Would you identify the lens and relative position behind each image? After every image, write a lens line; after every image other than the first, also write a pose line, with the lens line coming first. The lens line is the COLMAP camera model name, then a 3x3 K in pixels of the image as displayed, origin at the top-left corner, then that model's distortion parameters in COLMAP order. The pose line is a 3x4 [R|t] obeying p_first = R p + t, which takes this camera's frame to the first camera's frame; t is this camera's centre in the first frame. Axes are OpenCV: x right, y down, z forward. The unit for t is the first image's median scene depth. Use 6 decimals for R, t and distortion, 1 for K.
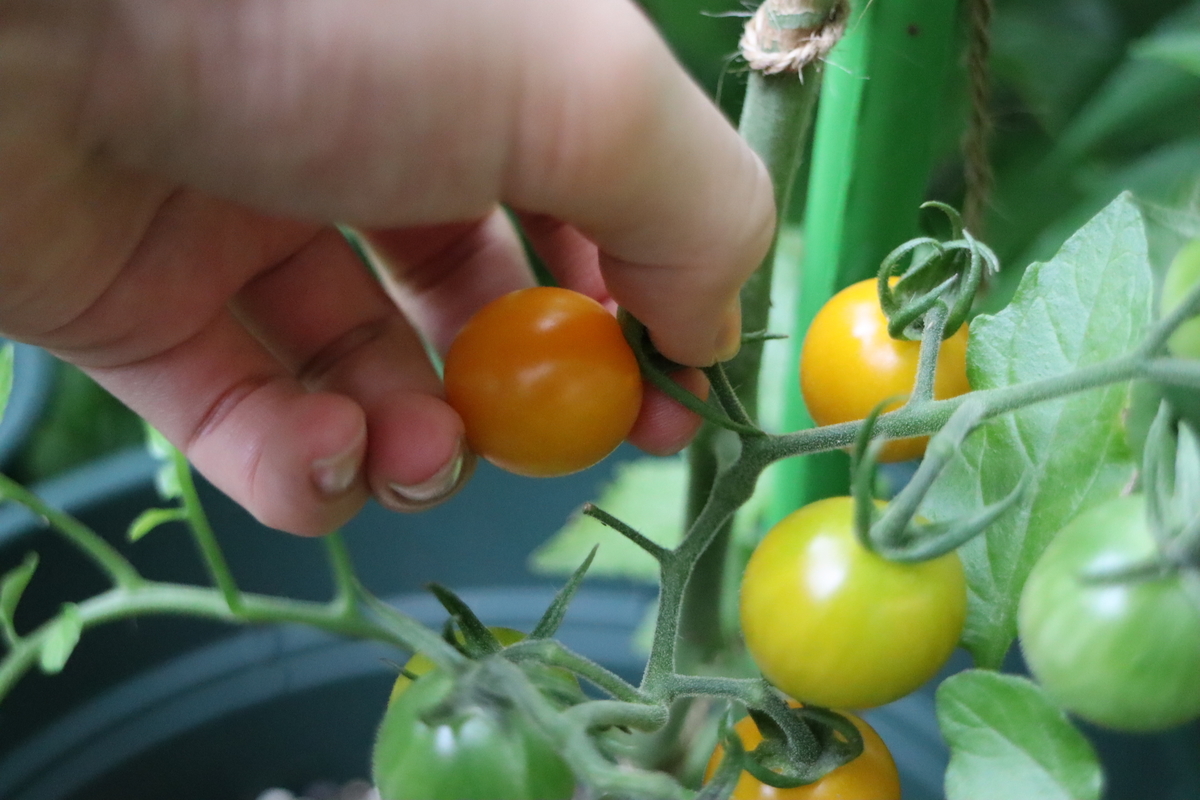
lens RADIAL K [[2002.8, 0, 597.7], [0, 2002.8, 398.6], [0, 0, 1]] dist [-0.195460, 0.000000]
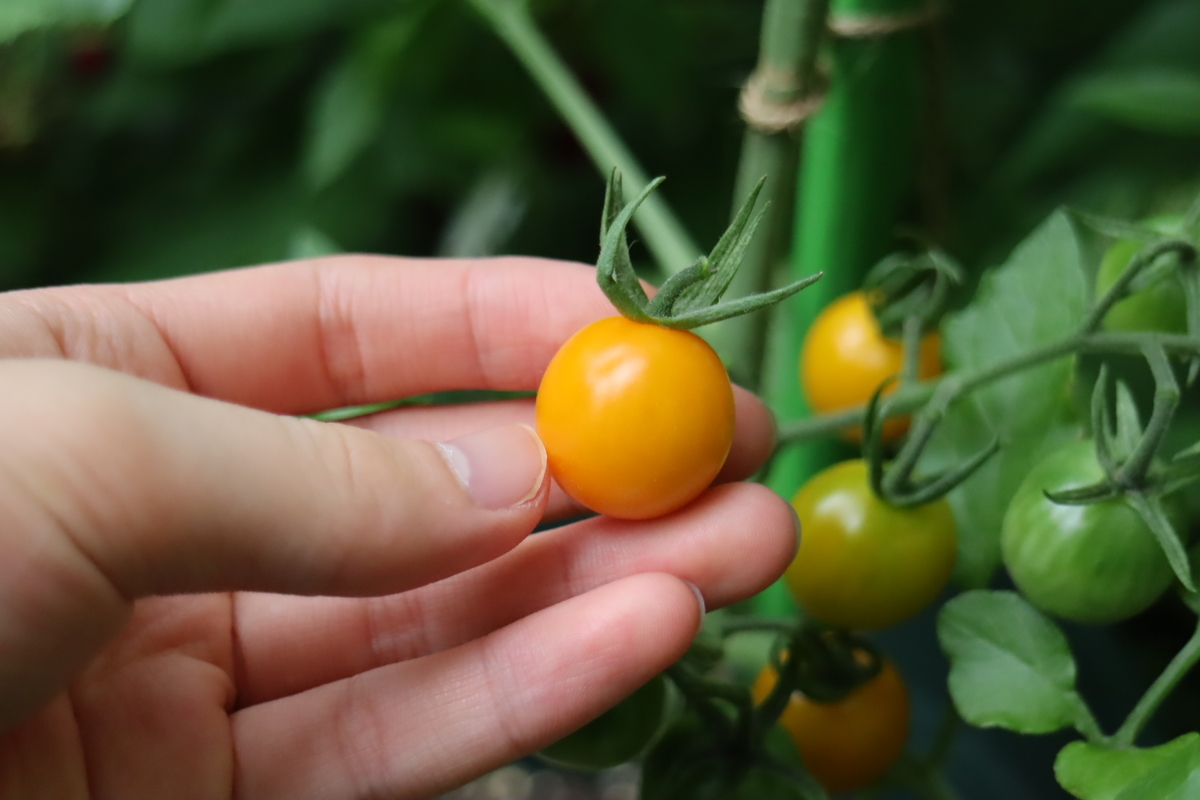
lens RADIAL K [[2002.8, 0, 600.7], [0, 2002.8, 399.7], [0, 0, 1]] dist [-0.195460, 0.000000]
pose [[0.997415, -0.054812, 0.046459, -0.093124], [0.056647, 0.997627, -0.039129, 0.050213], [-0.044204, 0.041660, 0.998154, -0.252887]]
